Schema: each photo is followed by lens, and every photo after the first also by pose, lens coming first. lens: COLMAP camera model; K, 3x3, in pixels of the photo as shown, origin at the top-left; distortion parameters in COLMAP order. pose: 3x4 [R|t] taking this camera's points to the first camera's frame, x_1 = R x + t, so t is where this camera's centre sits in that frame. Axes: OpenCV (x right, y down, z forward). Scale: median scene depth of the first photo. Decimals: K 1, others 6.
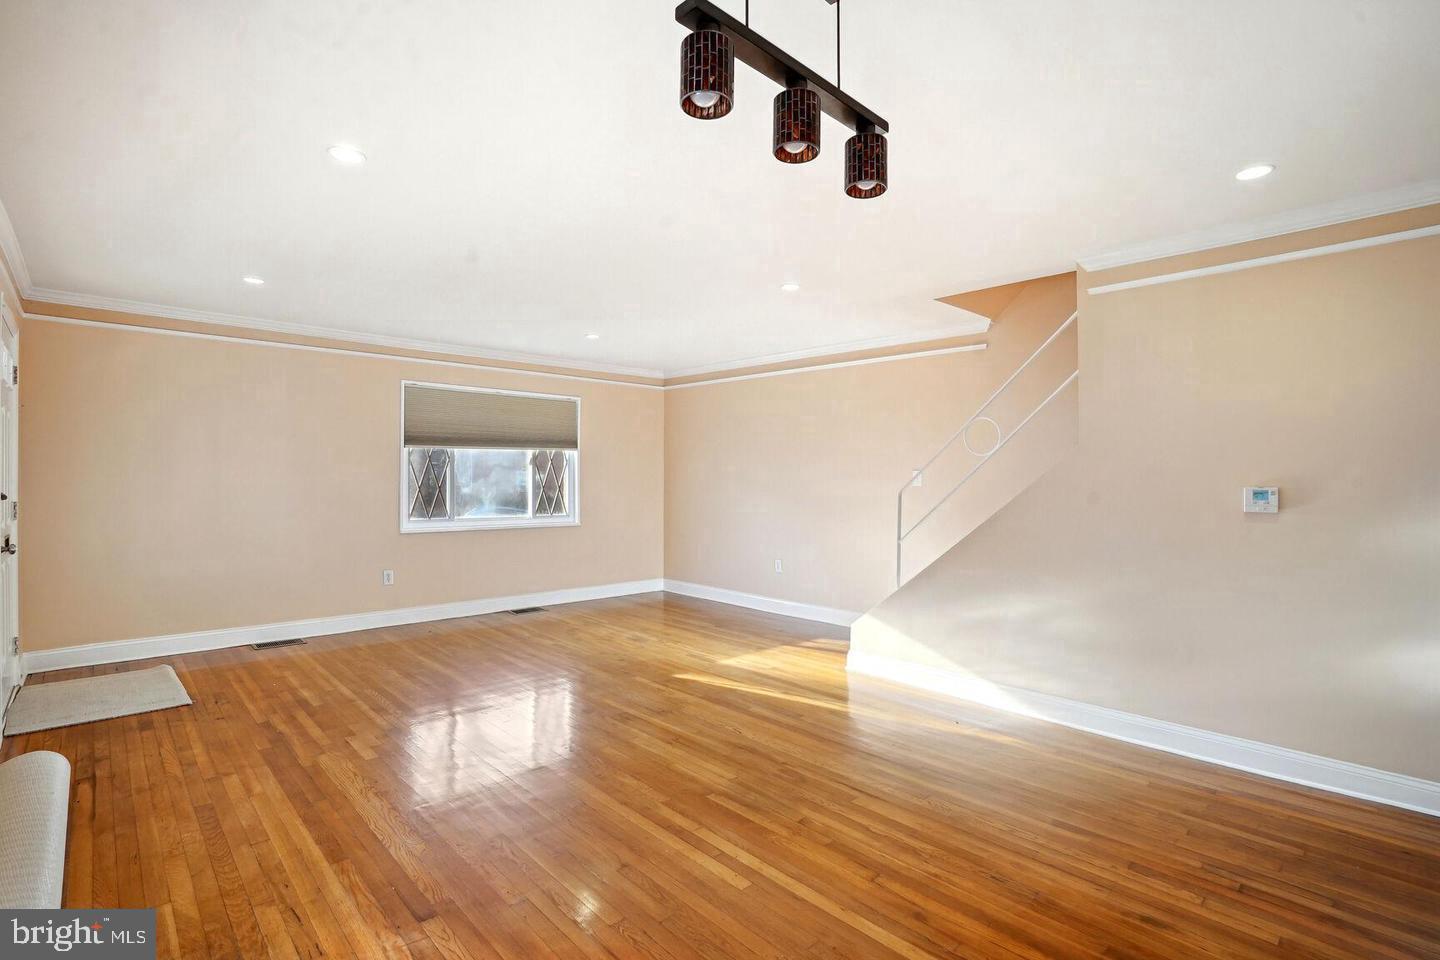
lens RADIAL K [[685.6, 0, 720.0], [0, 685.6, 480.0], [0, 0, 1]] dist [-0.039756, 0.000778]
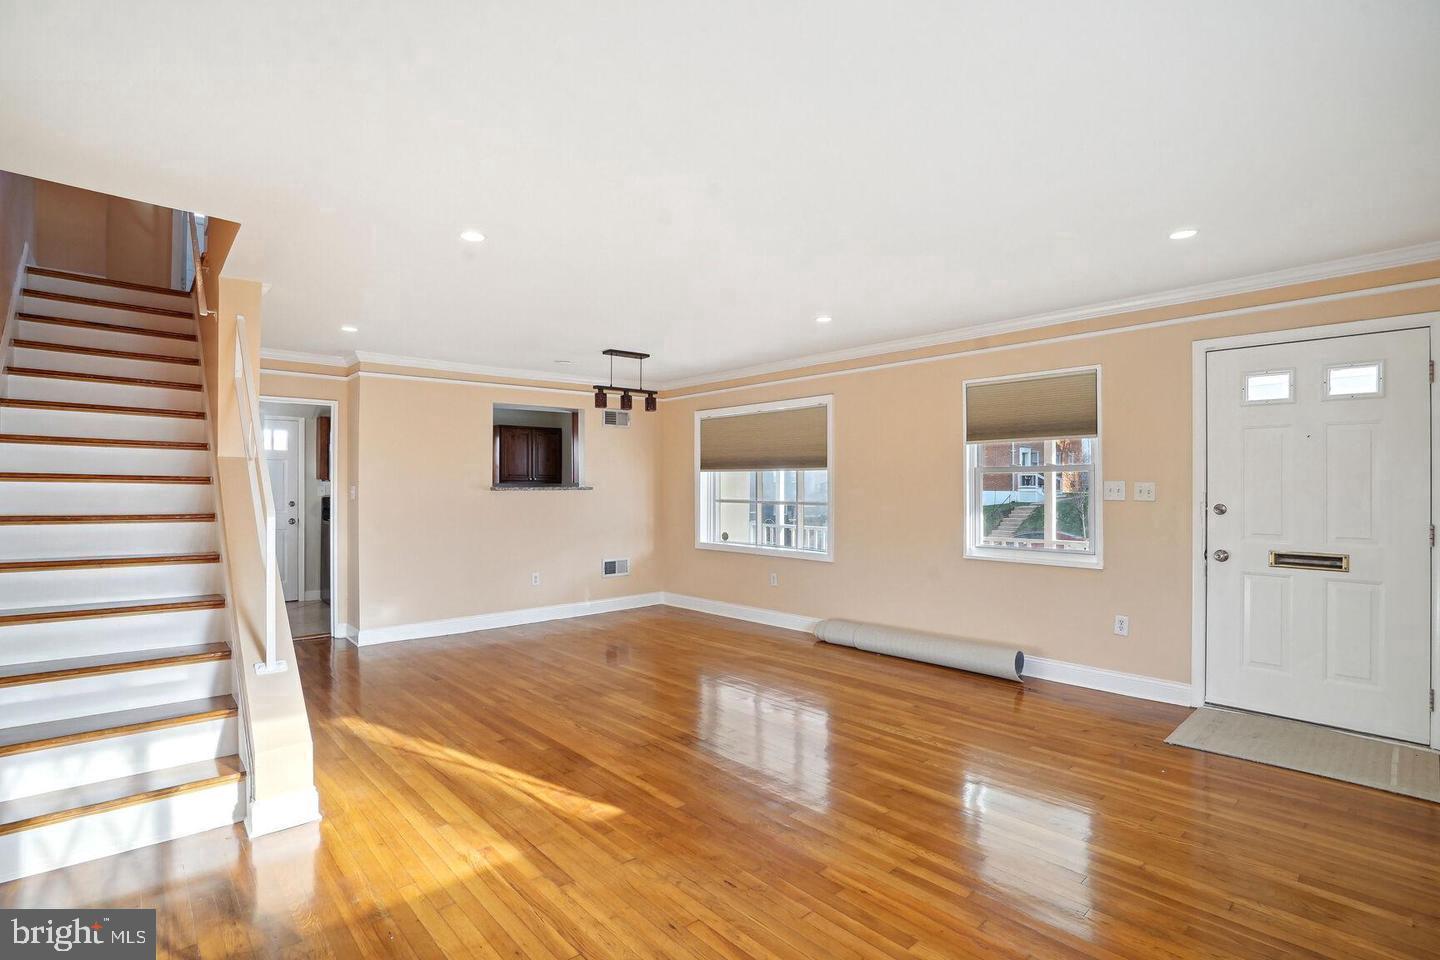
lens RADIAL K [[685.6, 0, 720.0], [0, 685.6, 480.0], [0, 0, 1]] dist [-0.039756, 0.000778]
pose [[-0.999684, -0.002477, 0.025035, -0.227895], [-0.002769, 0.999929, -0.011620, -0.007782], [-0.025005, -0.011685, -0.999619, 2.100165]]
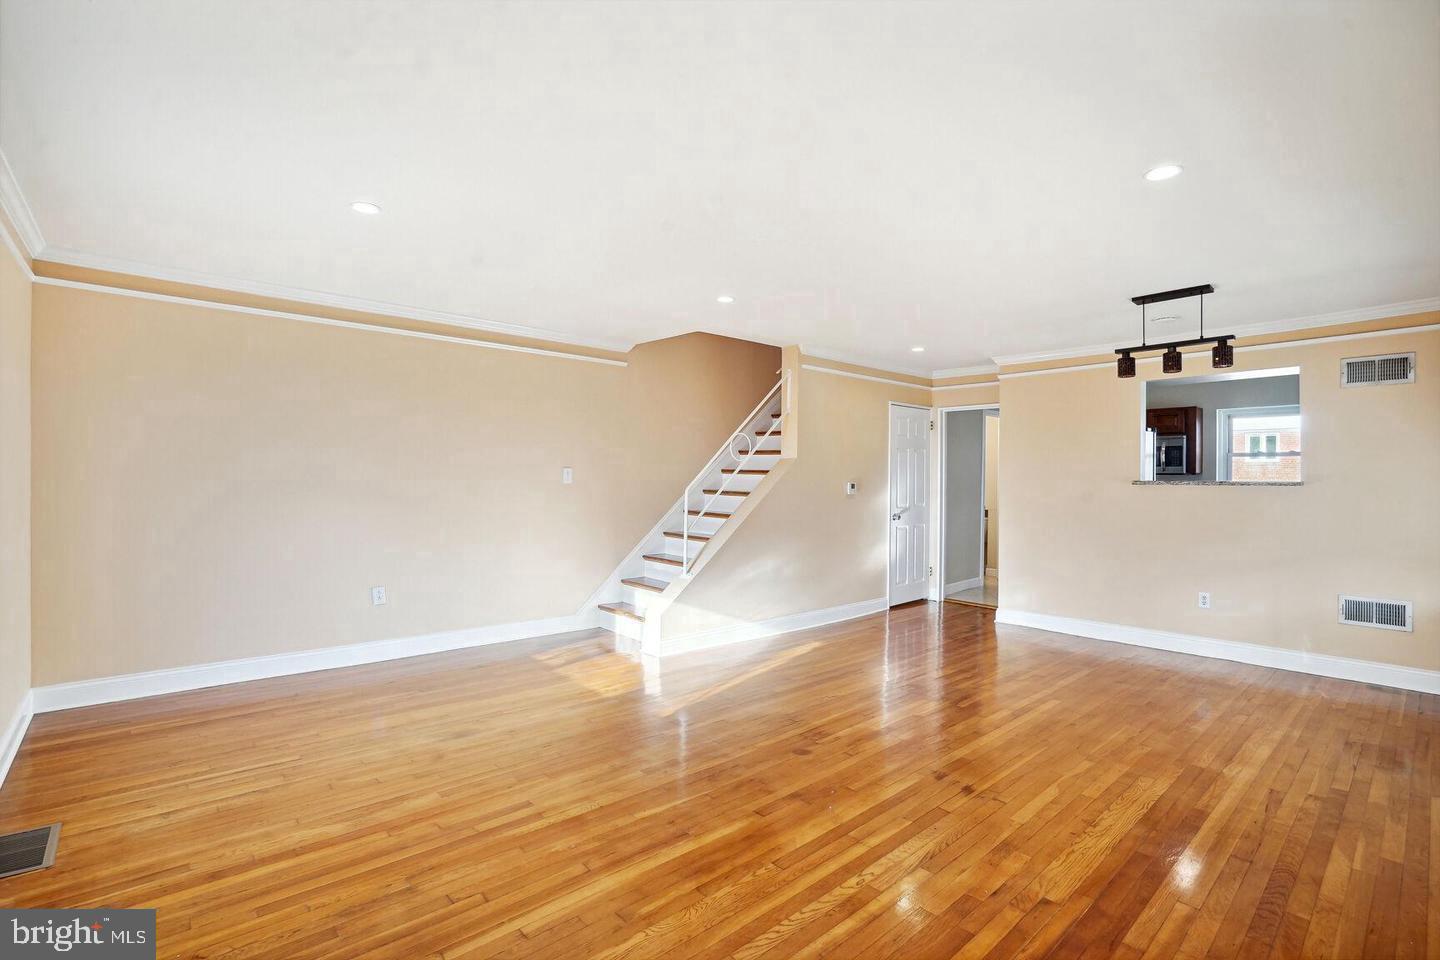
lens RADIAL K [[666.3, 0, 703.1], [0, 666.3, 474.0], [0, 0, 1]] dist [-0.038850, 0.004996]
pose [[0.035921, -0.003224, 0.999349, -1.138016], [-0.009183, 0.999952, 0.003556, -0.017477], [-0.999312, -0.009305, 0.035890, 1.203063]]
